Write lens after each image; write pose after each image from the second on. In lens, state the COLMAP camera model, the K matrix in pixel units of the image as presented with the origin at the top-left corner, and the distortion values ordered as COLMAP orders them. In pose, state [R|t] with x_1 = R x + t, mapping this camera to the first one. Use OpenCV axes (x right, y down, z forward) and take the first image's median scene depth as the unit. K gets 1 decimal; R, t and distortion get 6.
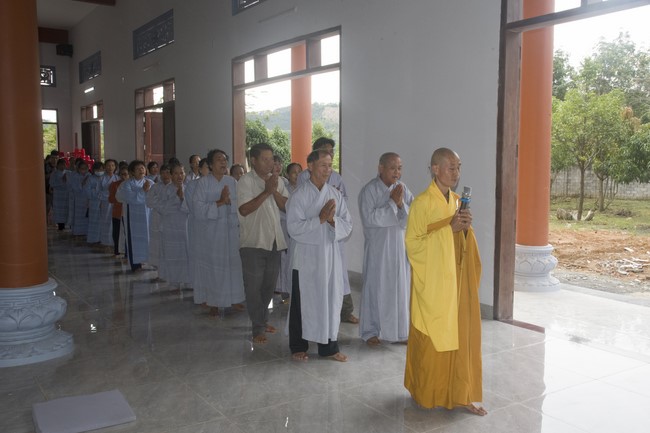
lens RADIAL K [[664.8, 0, 325.0], [0, 664.8, 216.5], [0, 0, 1]] dist [0.015096, 0.010848]
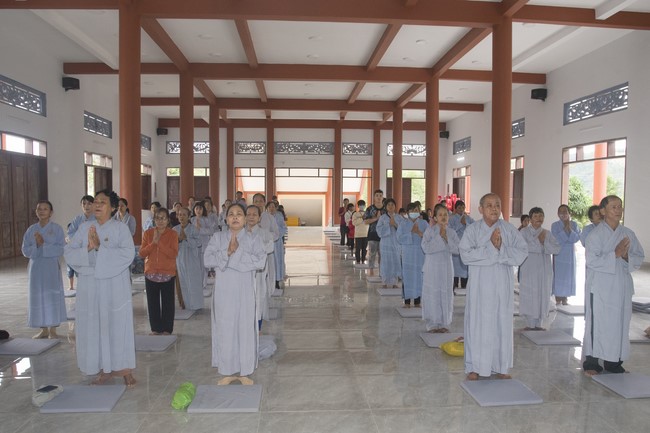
lens RADIAL K [[535.6, 0, 332.6], [0, 535.6, 236.7], [0, 0, 1]] dist [-0.112526, 0.054865]
pose [[0.883038, 0.037476, -0.467803, -0.009198], [-0.044817, 0.998985, -0.004567, 0.031510], [0.467157, 0.024998, 0.883821, -0.397058]]
